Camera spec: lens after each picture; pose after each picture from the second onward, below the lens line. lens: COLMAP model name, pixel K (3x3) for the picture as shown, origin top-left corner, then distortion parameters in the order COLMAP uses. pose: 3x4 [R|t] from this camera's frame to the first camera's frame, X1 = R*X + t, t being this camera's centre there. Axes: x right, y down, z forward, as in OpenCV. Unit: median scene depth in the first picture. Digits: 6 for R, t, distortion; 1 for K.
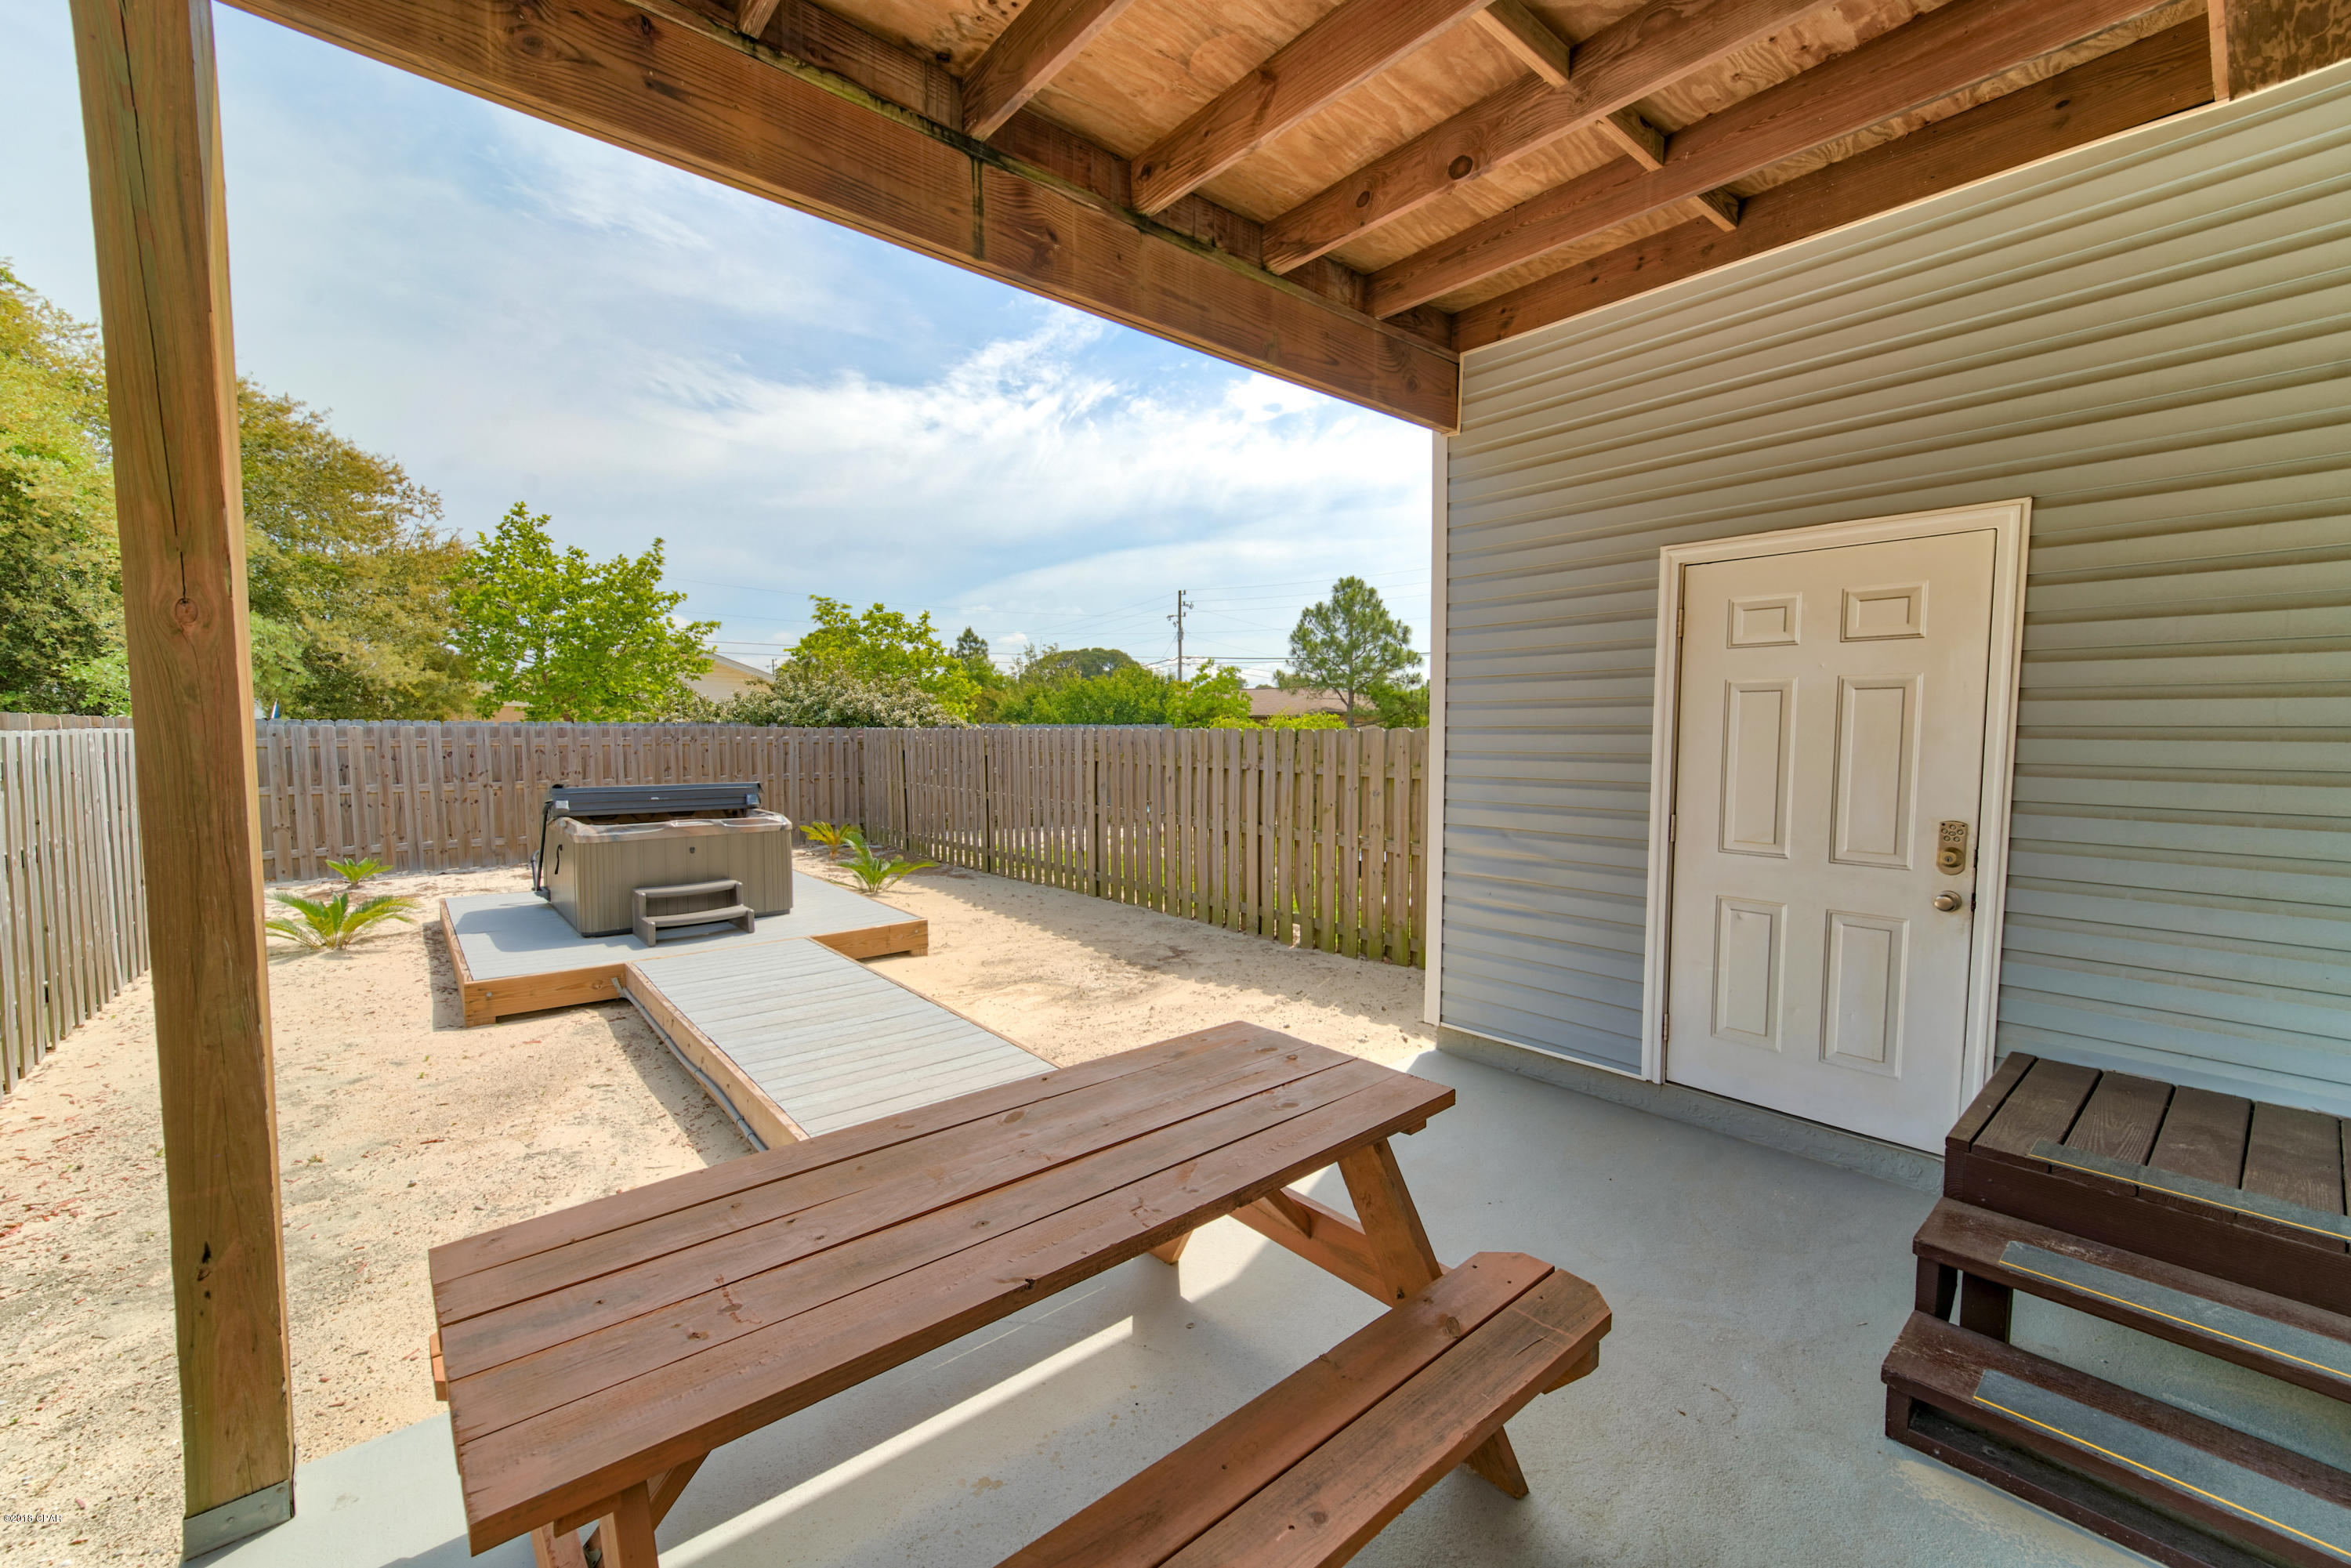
lens RADIAL K [[942.8, 0, 1178.3], [0, 942.8, 779.6], [0, 0, 1]] dist [0.000011, -0.000133]
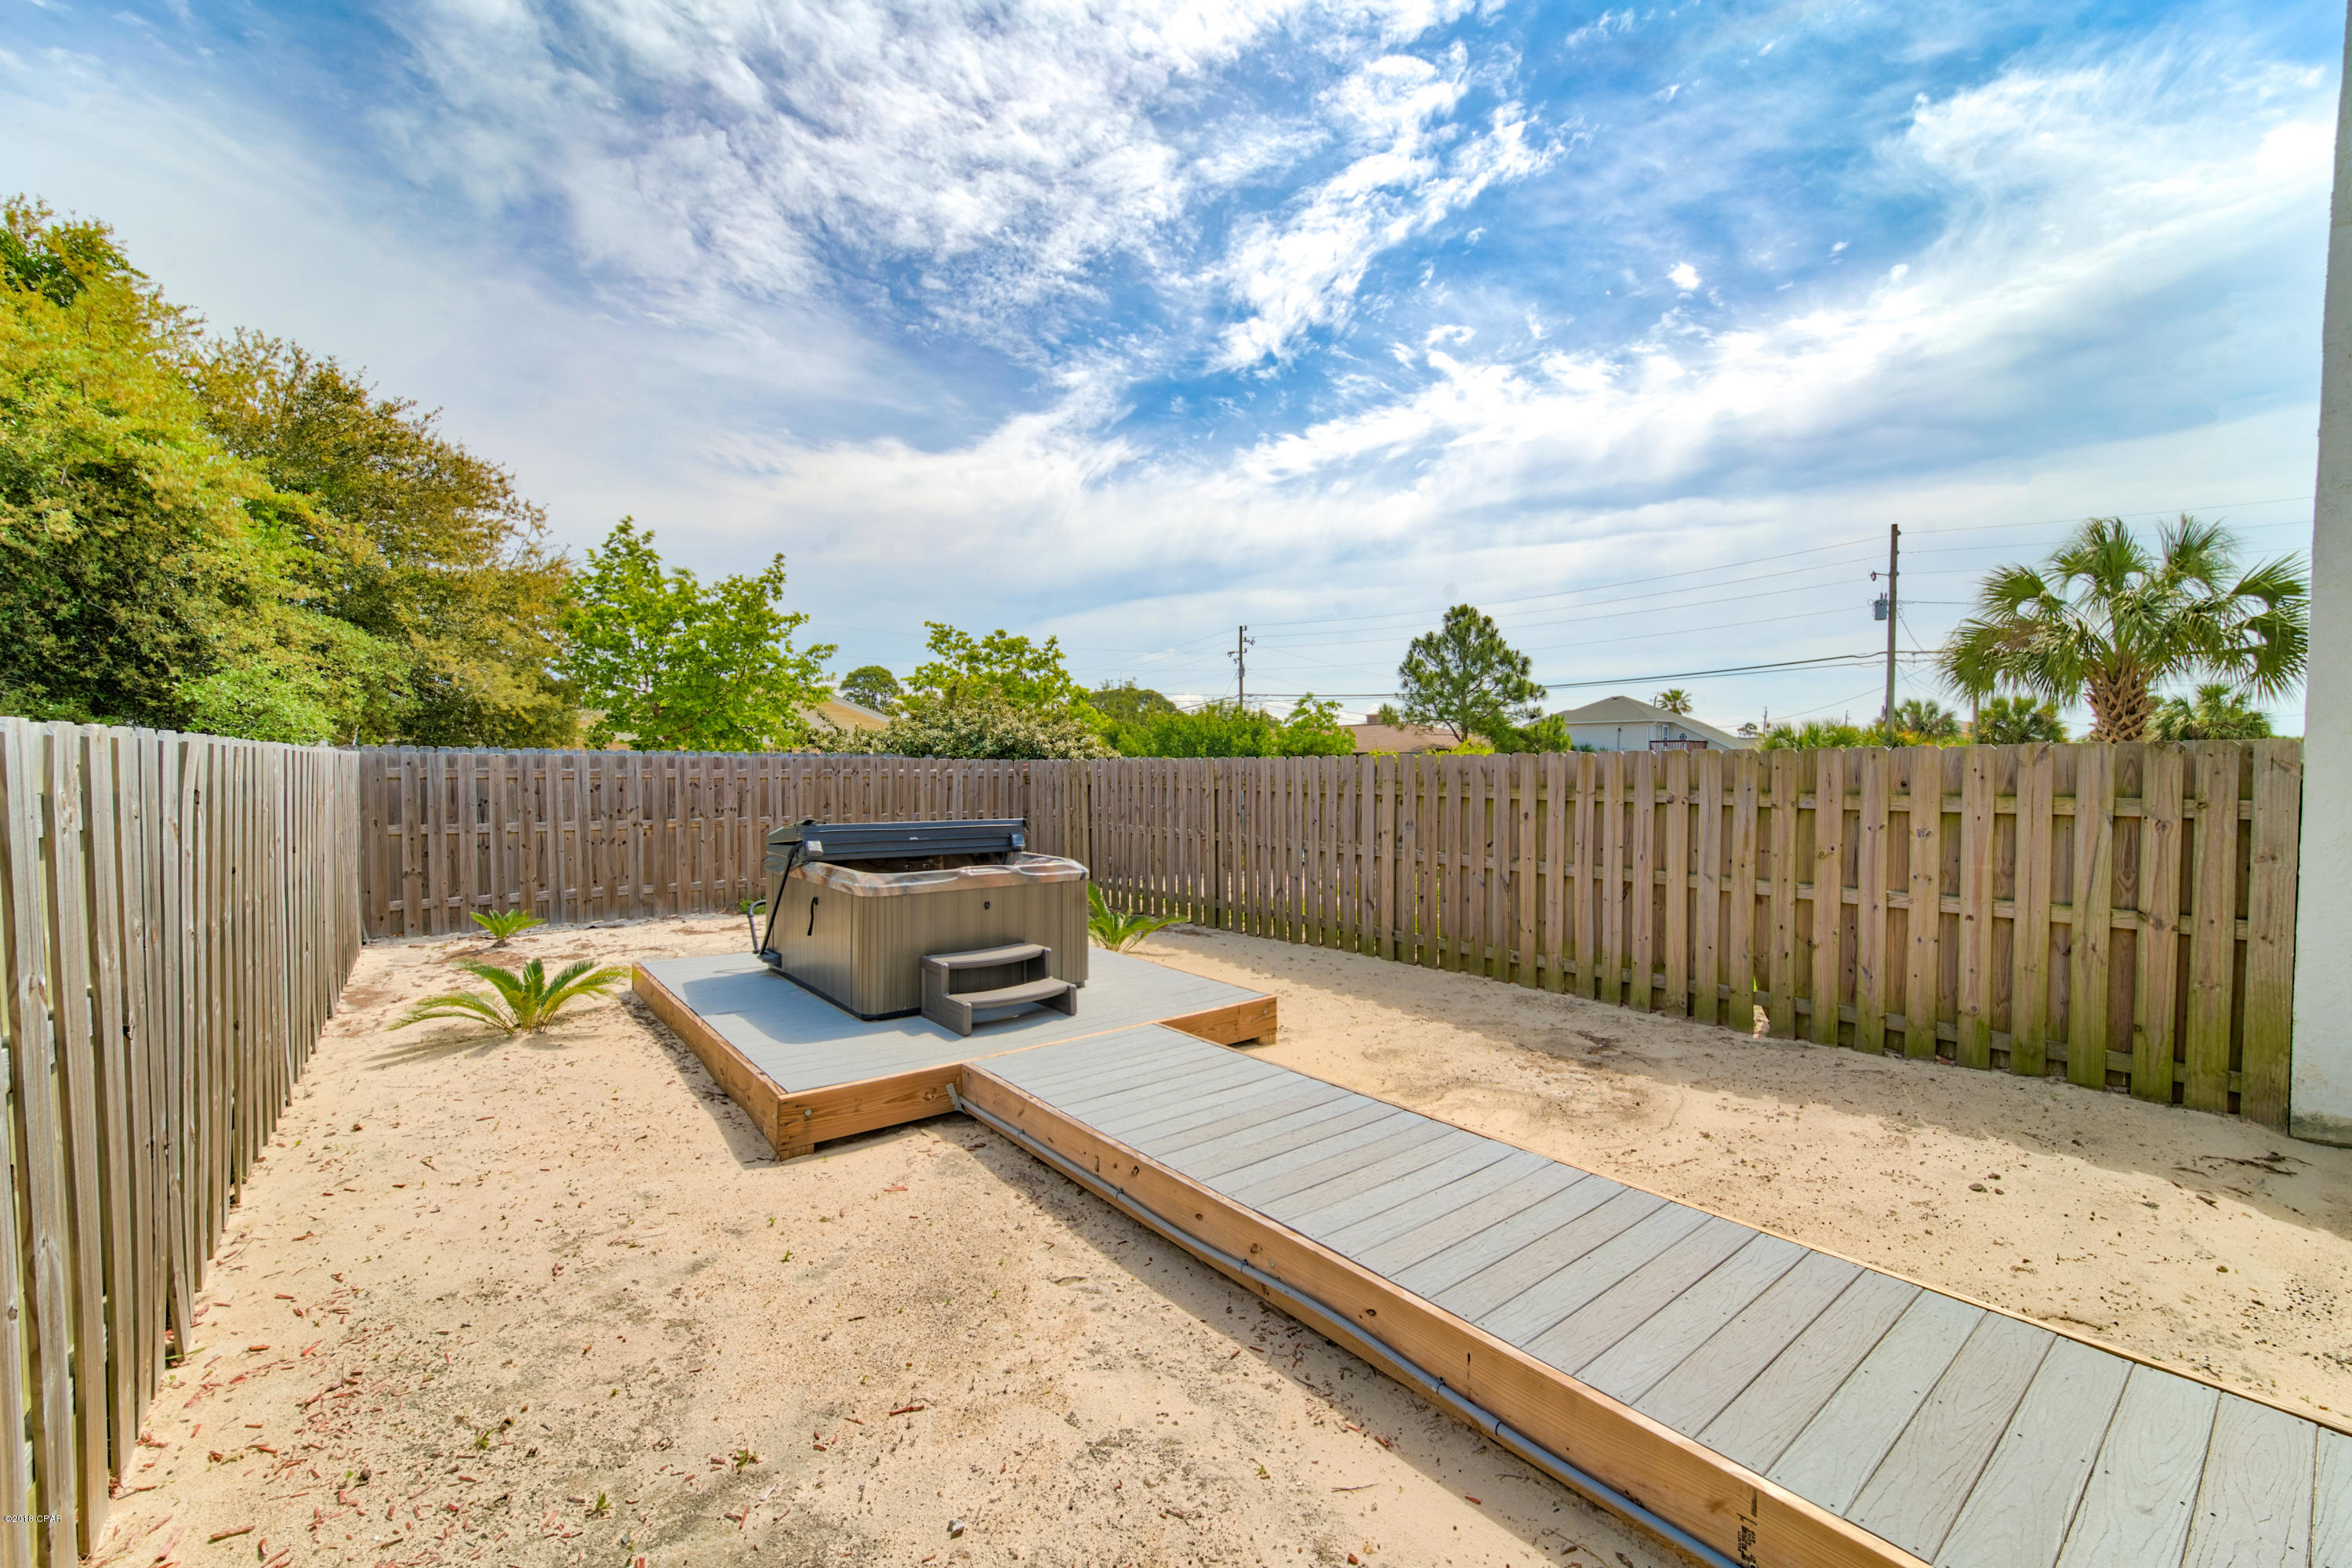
lens RADIAL K [[959.3, 0, 1180.5], [0, 959.3, 781.0], [0, 0, 1]] dist [0.009475, -0.008279]
pose [[0.999695, 0.000478, -0.024683, -0.230921], [-0.001545, 0.999065, -0.043207, 0.004465], [0.024639, 0.043232, 0.998761, 0.144825]]
